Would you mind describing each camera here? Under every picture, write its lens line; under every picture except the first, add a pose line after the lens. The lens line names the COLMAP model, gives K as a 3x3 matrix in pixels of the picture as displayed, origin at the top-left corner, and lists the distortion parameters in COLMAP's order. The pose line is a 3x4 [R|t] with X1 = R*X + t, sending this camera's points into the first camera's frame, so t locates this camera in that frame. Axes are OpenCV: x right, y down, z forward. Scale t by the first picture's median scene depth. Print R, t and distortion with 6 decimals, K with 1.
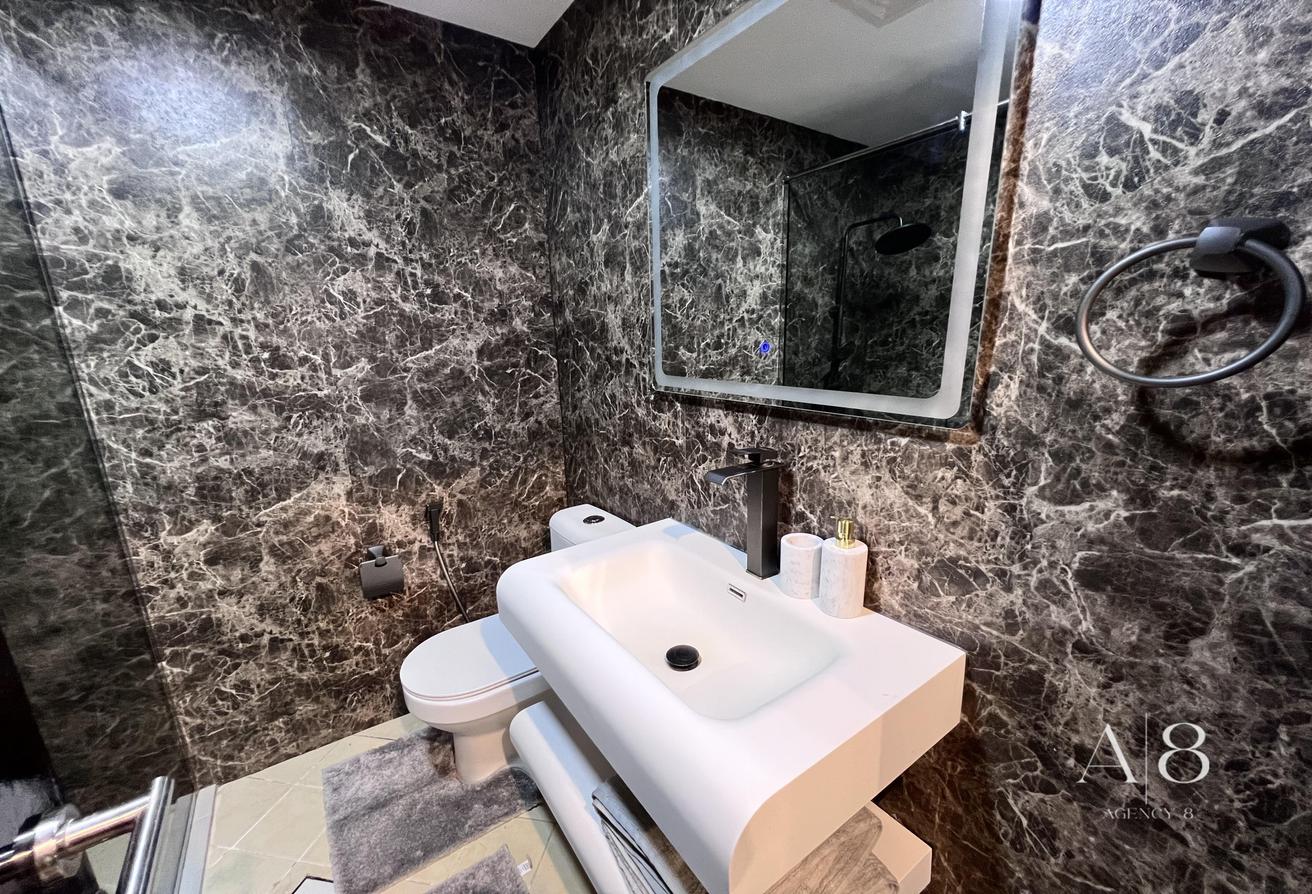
lens RADIAL K [[512.9, 0, 661.0], [0, 512.9, 455.5], [0, 0, 1]] dist [-0.003012, 0.000936]
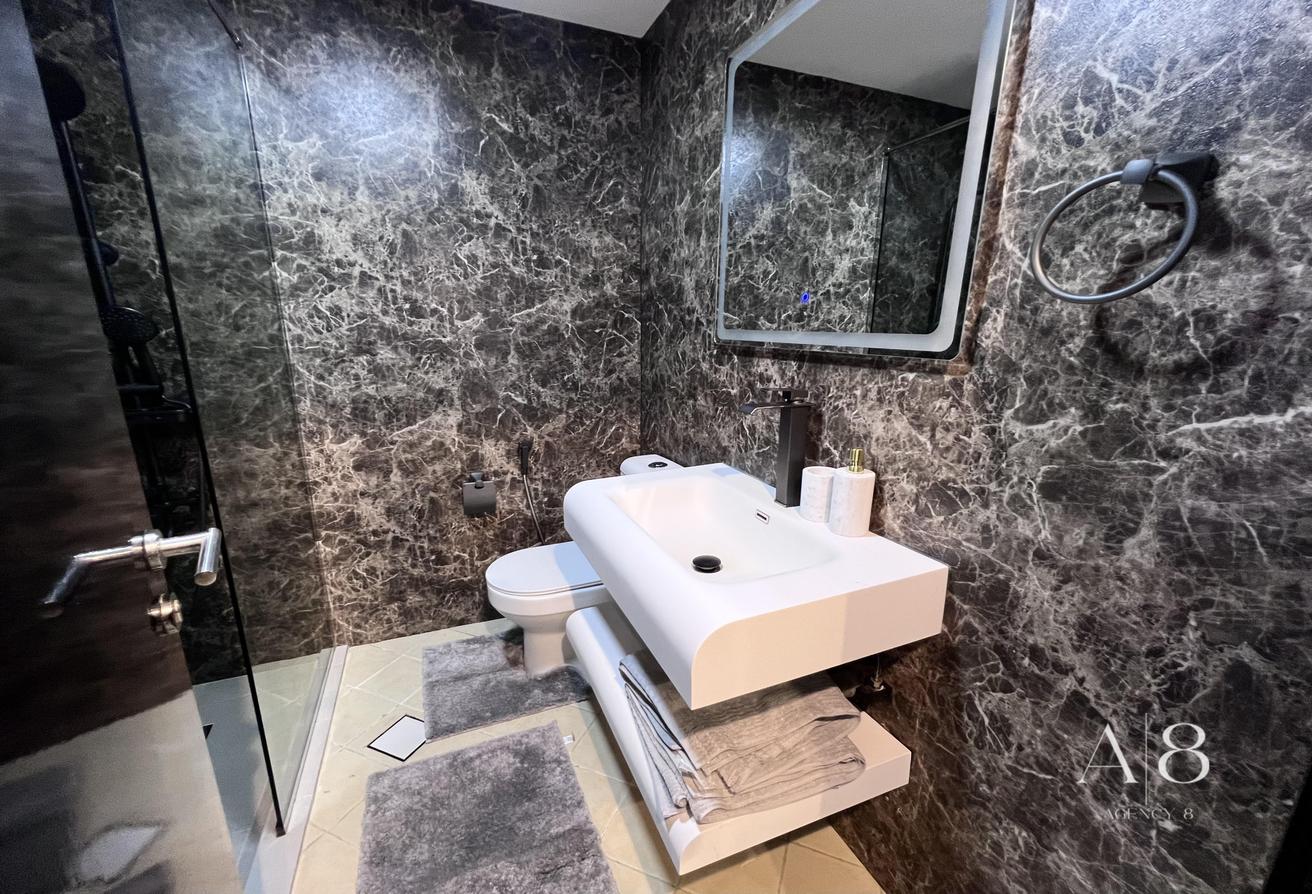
lens RADIAL K [[512.9, 0, 644.6], [0, 512.9, 441.3], [0, 0, 1]] dist [-0.003012, 0.000936]
pose [[0.975009, 0.081966, -0.206493, 0.080479], [-0.080723, 0.996632, 0.014450, 0.075263], [0.206982, 0.002580, 0.978341, -0.105884]]
